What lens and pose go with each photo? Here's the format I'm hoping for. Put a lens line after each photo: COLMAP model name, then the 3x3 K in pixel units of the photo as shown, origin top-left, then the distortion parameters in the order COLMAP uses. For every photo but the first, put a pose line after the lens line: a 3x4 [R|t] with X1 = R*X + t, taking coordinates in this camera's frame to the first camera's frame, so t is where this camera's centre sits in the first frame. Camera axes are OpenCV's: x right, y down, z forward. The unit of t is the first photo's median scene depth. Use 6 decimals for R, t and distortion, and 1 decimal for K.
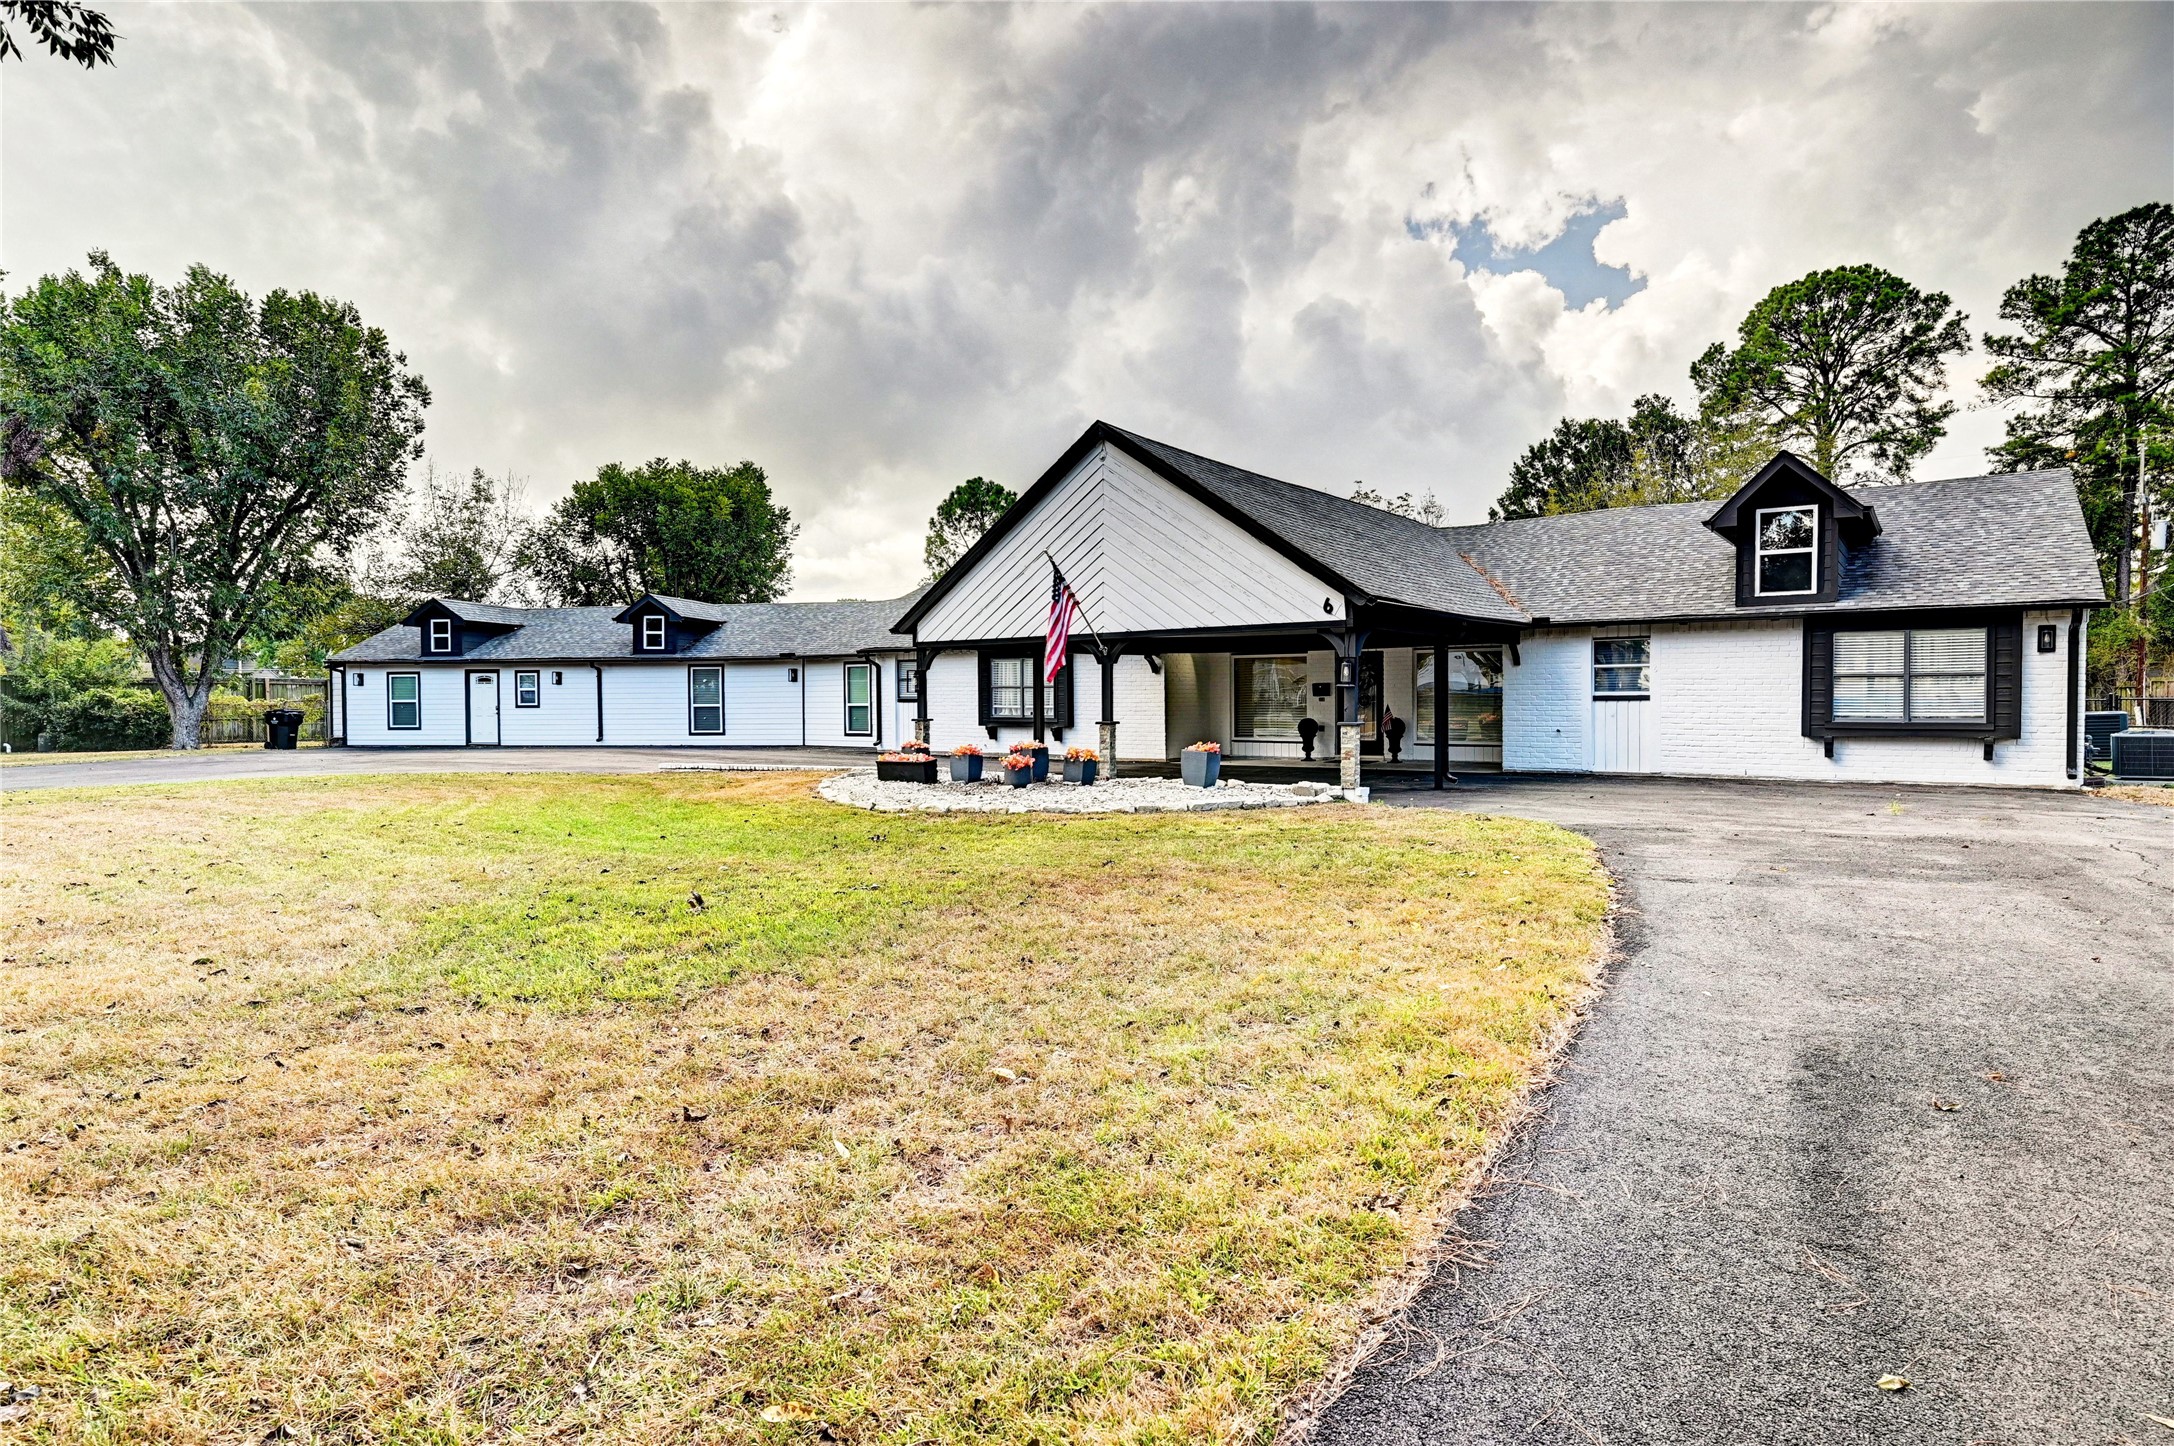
lens RADIAL K [[1197.5, 0, 1087.0], [0, 1197.5, 723.0], [0, 0, 1]] dist [0.005281, 0.000576]
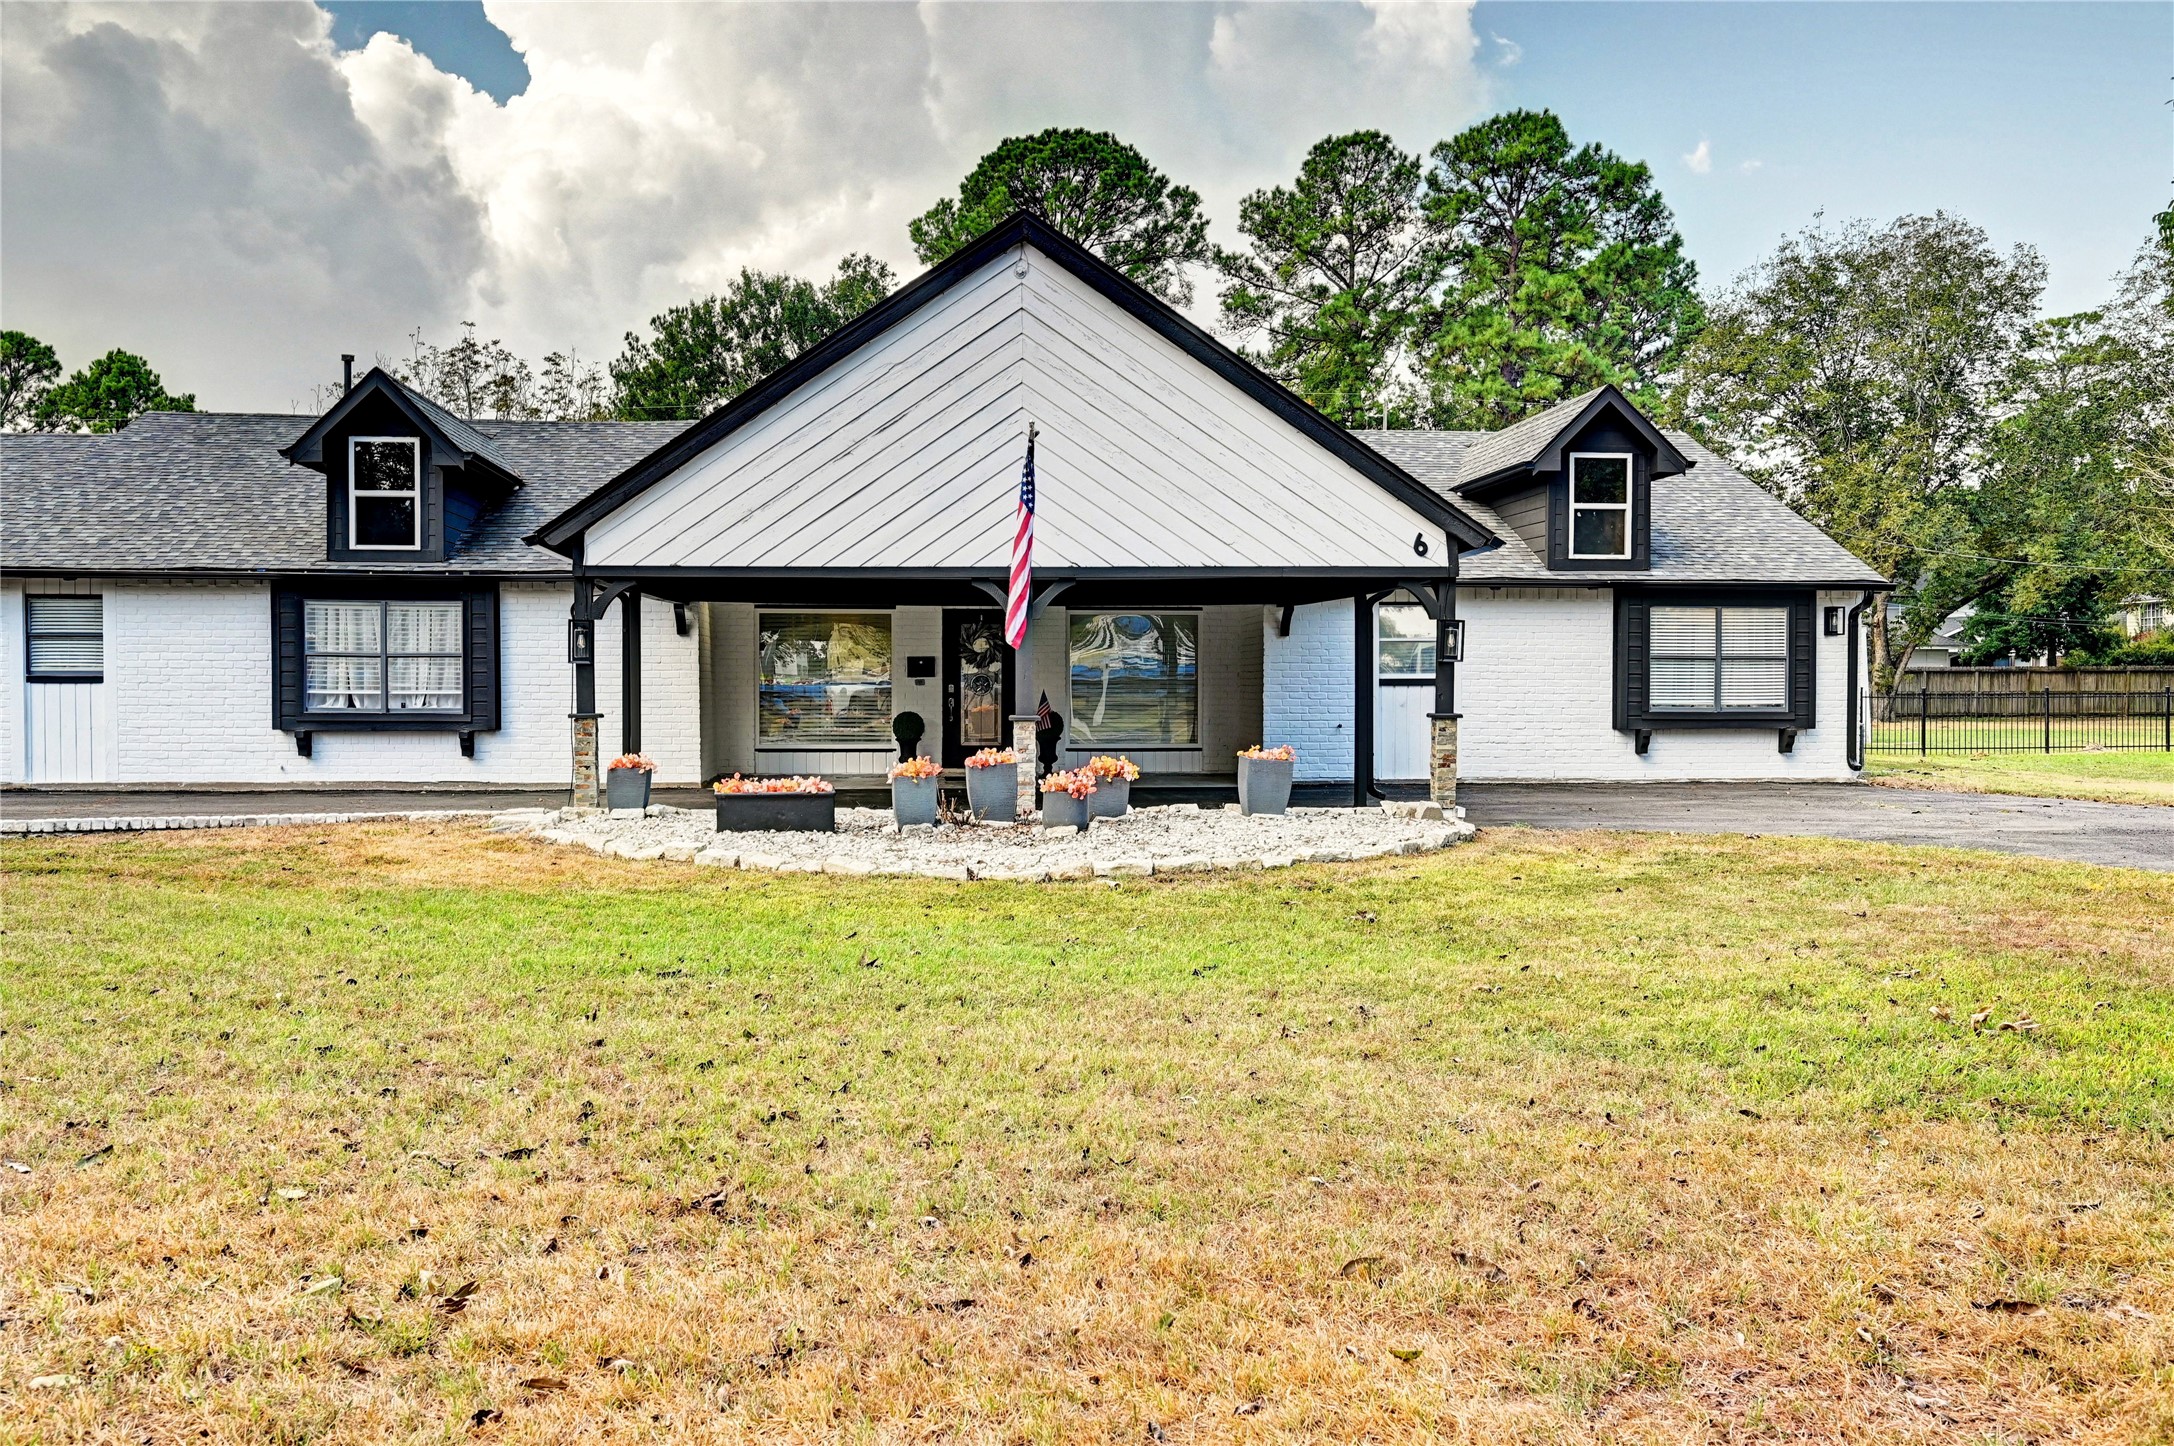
lens RADIAL K [[1889.1, 0, 1087.0], [0, 1889.1, 723.0], [0, 0, 1]] dist [0.008849, 0.003214]
pose [[0.748404, -0.008253, 0.663192, -0.555838], [0.008822, 0.999958, 0.002488, 0.000192], [-0.663185, 0.003989, 0.748445, 0.263166]]
